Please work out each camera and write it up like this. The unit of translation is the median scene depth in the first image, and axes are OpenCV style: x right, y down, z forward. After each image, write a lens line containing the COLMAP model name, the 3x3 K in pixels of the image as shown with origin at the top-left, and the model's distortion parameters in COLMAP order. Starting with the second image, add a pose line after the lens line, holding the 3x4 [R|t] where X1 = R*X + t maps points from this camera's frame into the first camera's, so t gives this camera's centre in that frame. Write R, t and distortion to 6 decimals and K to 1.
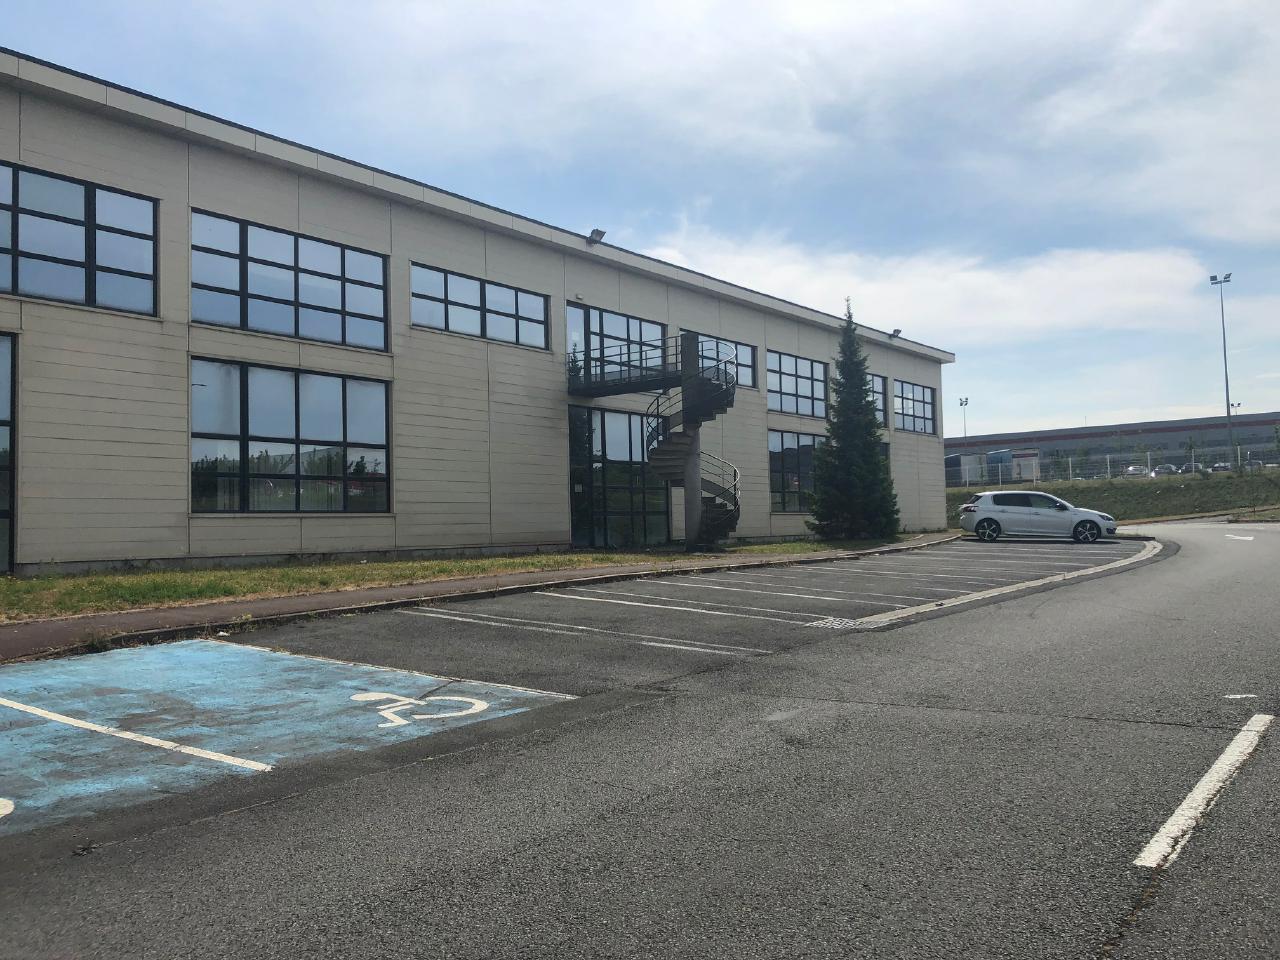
lens RADIAL K [[1075.9, 0, 642.0], [0, 1075.9, 417.9], [0, 0, 1]] dist [-0.073180, 0.159689]
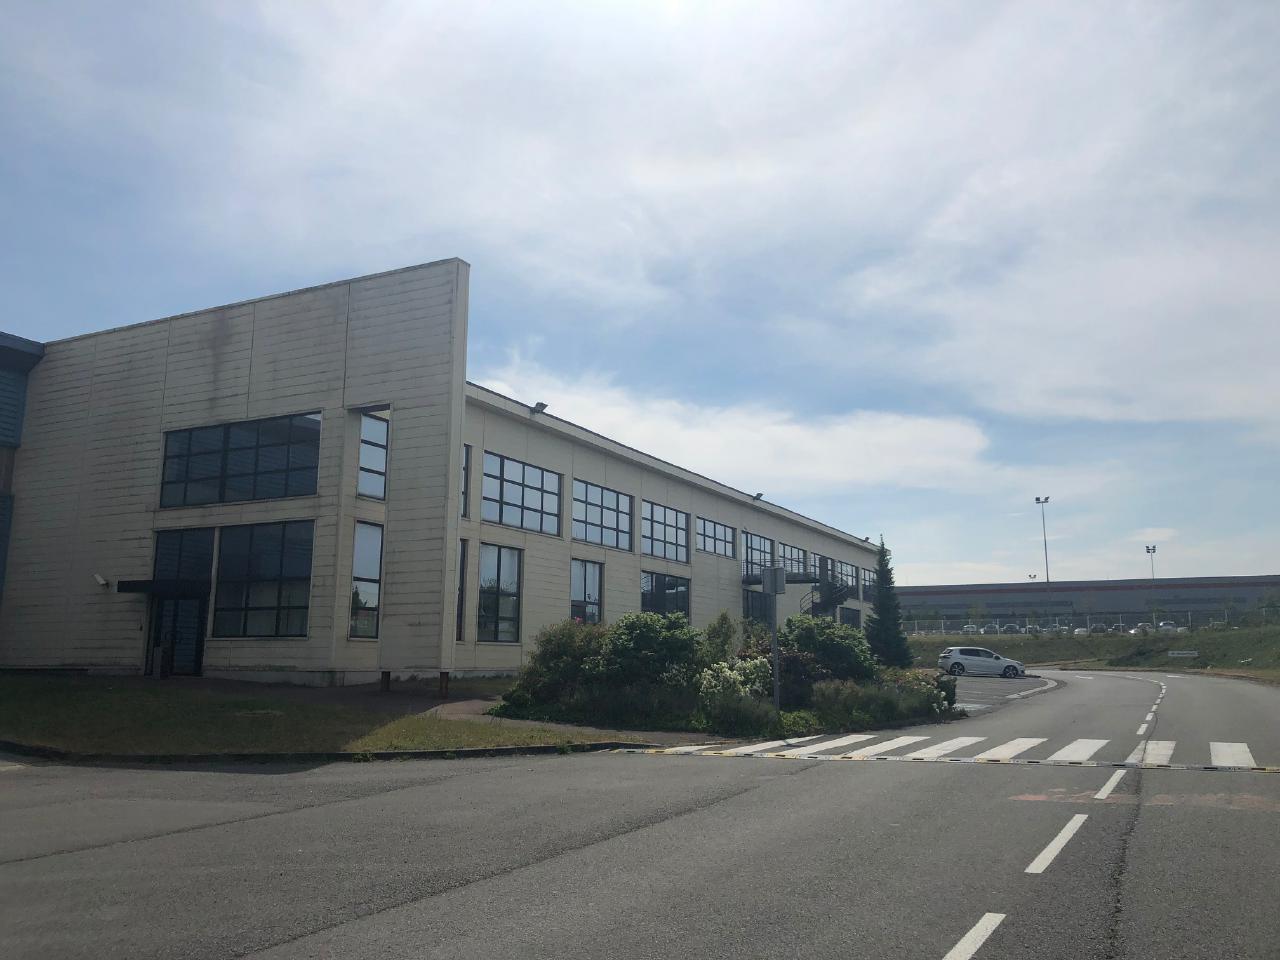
lens RADIAL K [[1036.5, 0, 640.0], [0, 1036.5, 480.0], [0, 0, 1]] dist [0.133595, -0.000313]
pose [[0.983893, 0.060795, 0.168100, -0.280204], [-0.049794, 0.996380, -0.068907, -0.033866], [-0.171681, 0.059427, 0.983359, -0.364085]]
